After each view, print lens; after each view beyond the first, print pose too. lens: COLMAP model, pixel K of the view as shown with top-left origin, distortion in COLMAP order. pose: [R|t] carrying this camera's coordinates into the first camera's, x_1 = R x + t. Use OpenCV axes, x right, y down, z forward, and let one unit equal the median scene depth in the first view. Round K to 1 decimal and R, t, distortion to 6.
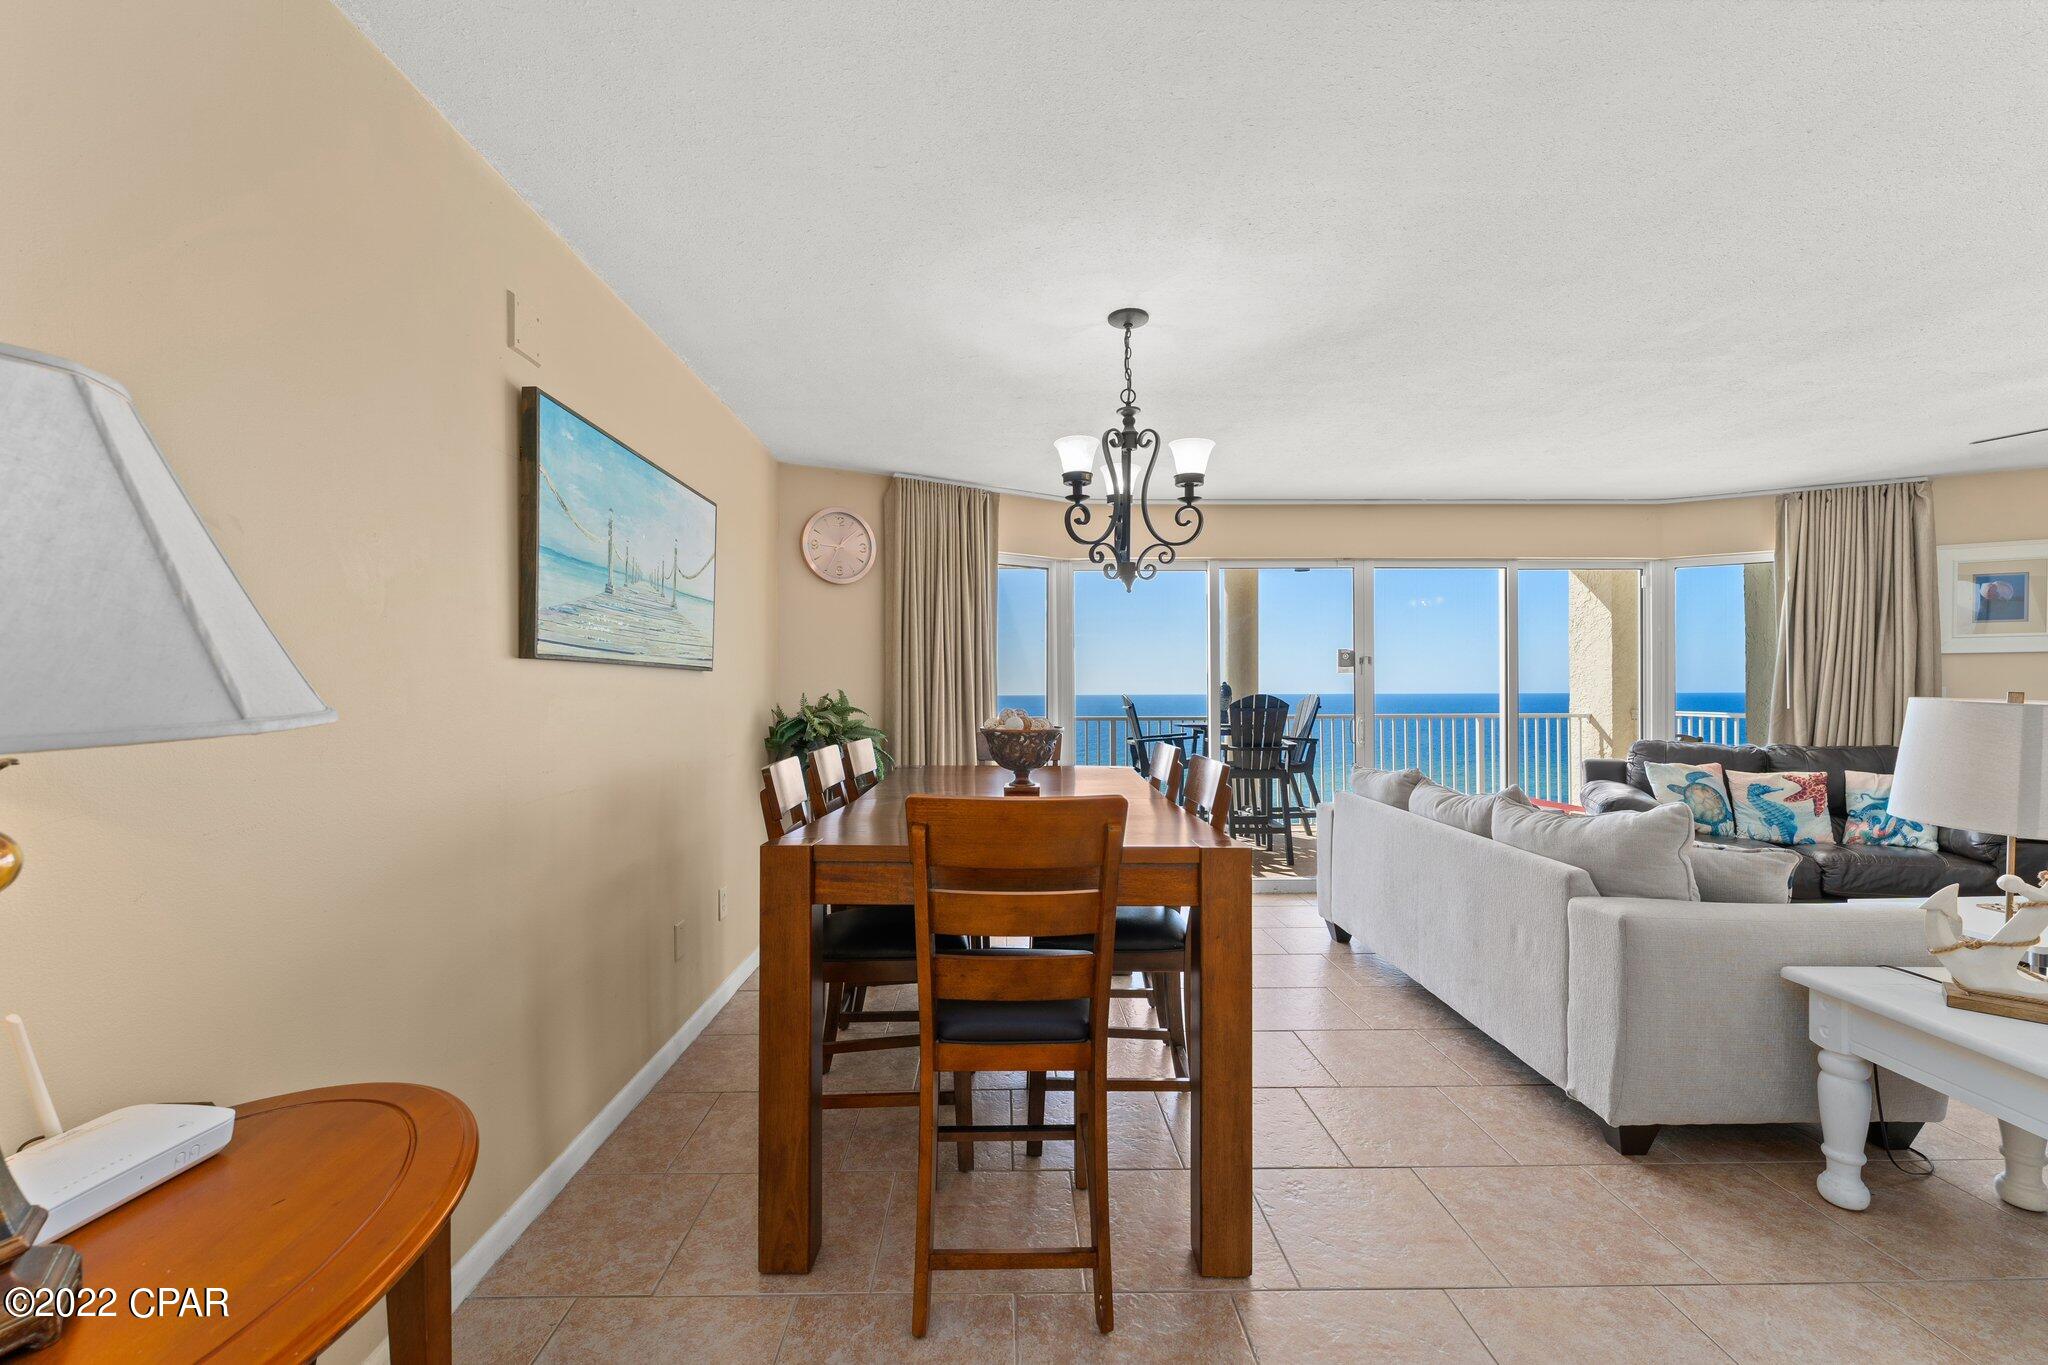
lens RADIAL K [[842.0, 0, 1015.6], [0, 842.0, 692.2], [0, 0, 1]] dist [-0.006395, 0.000185]
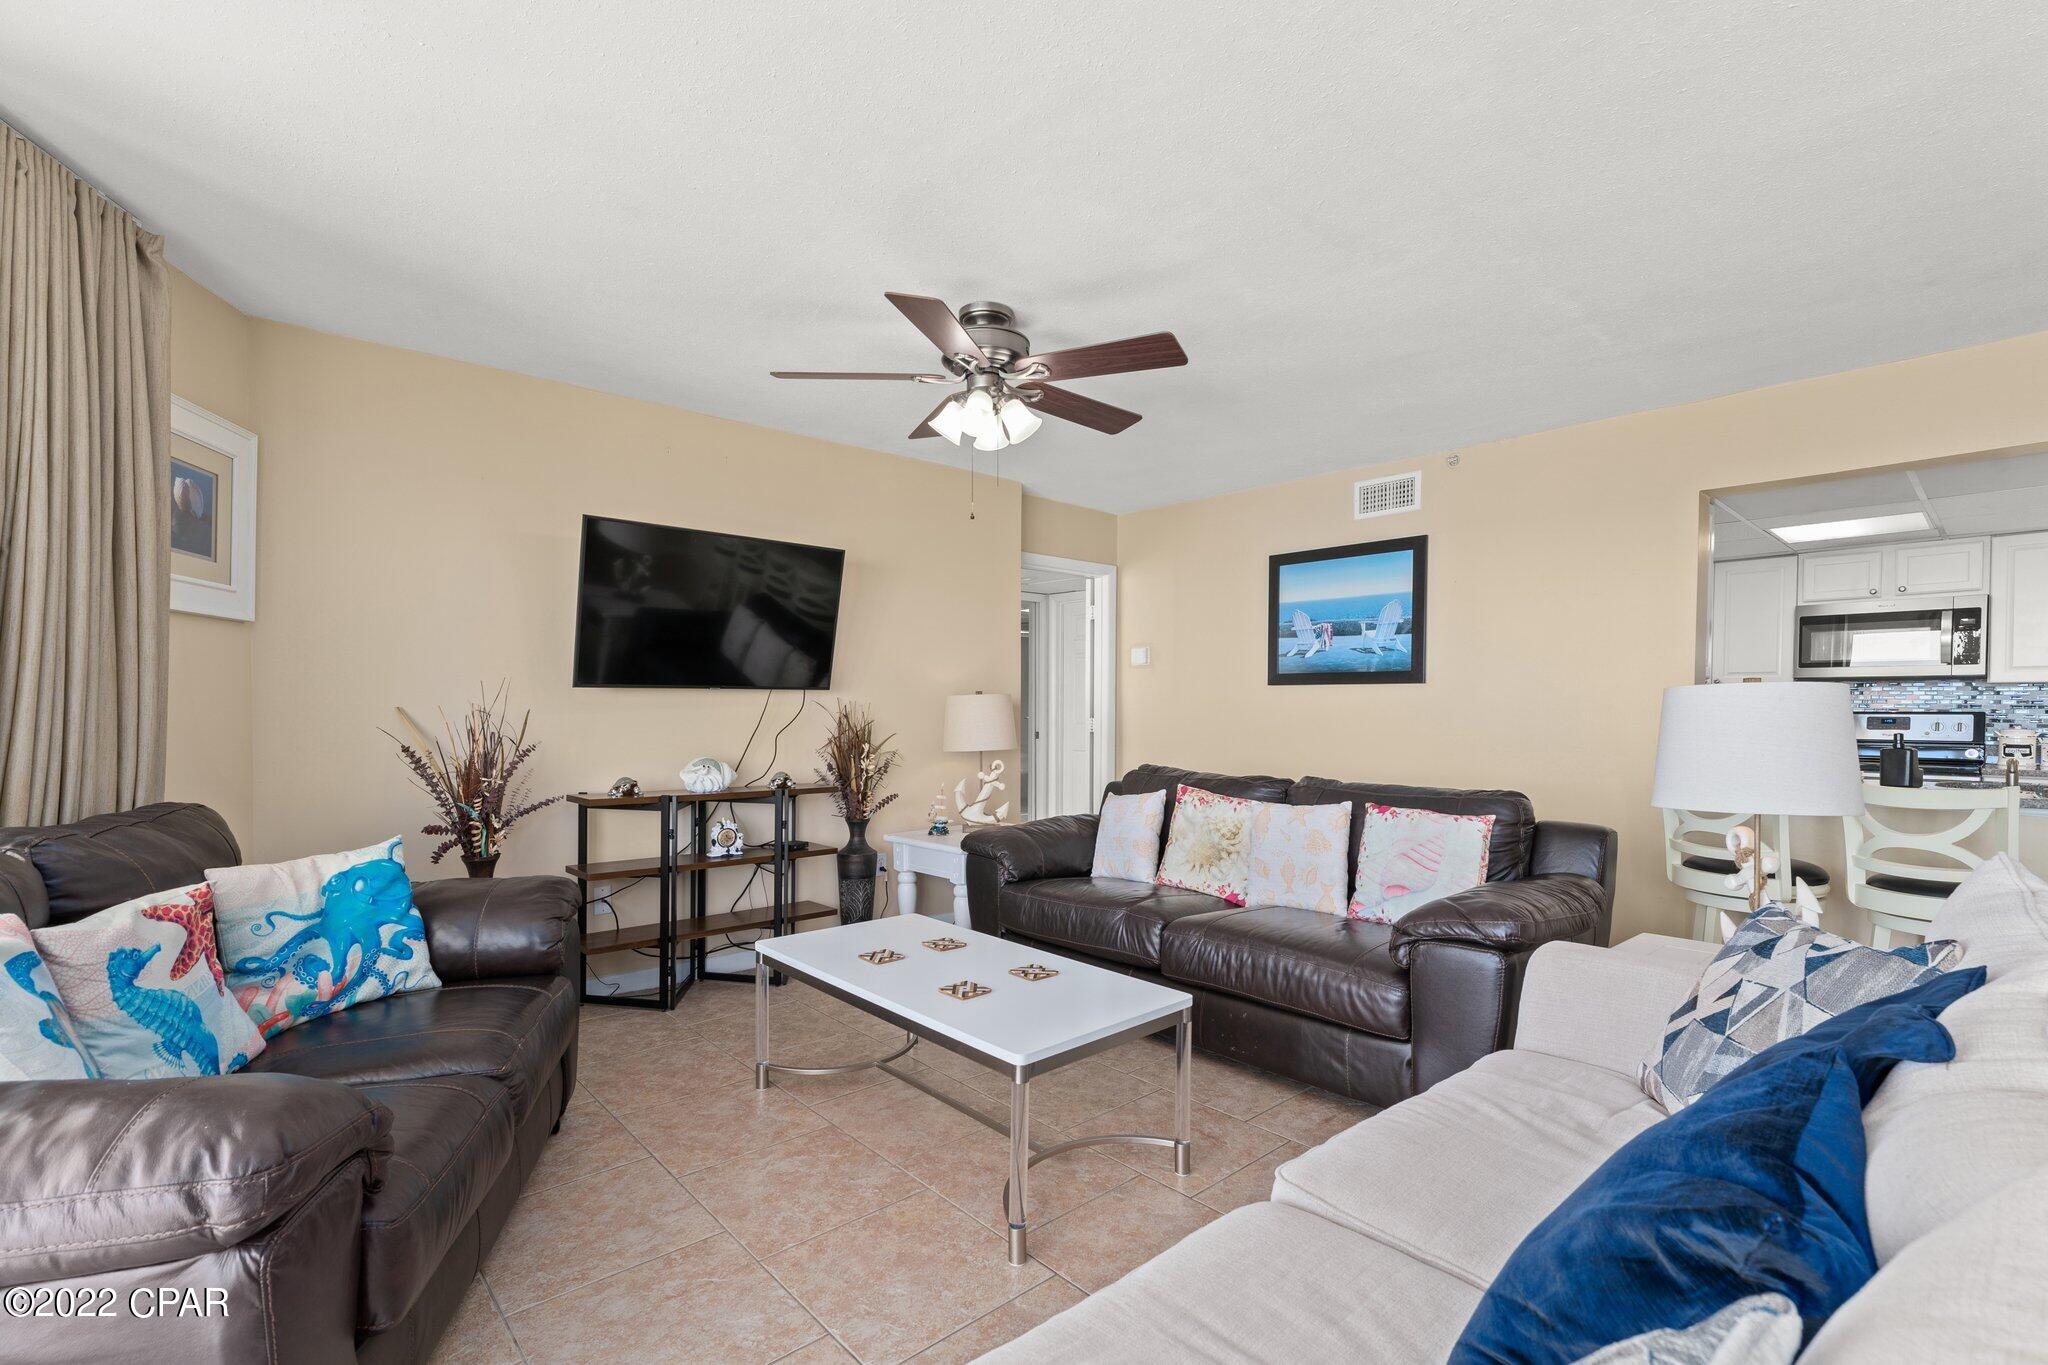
lens RADIAL K [[912.4, 0, 1022.3], [0, 912.4, 720.0], [0, 0, 1]] dist [0.001313, 0.000866]
pose [[-0.657376, -0.007624, 0.753524, 0.388074], [0.001435, 0.999934, 0.011368, 0.015027], [-0.753561, 0.008555, -0.657322, 0.996809]]
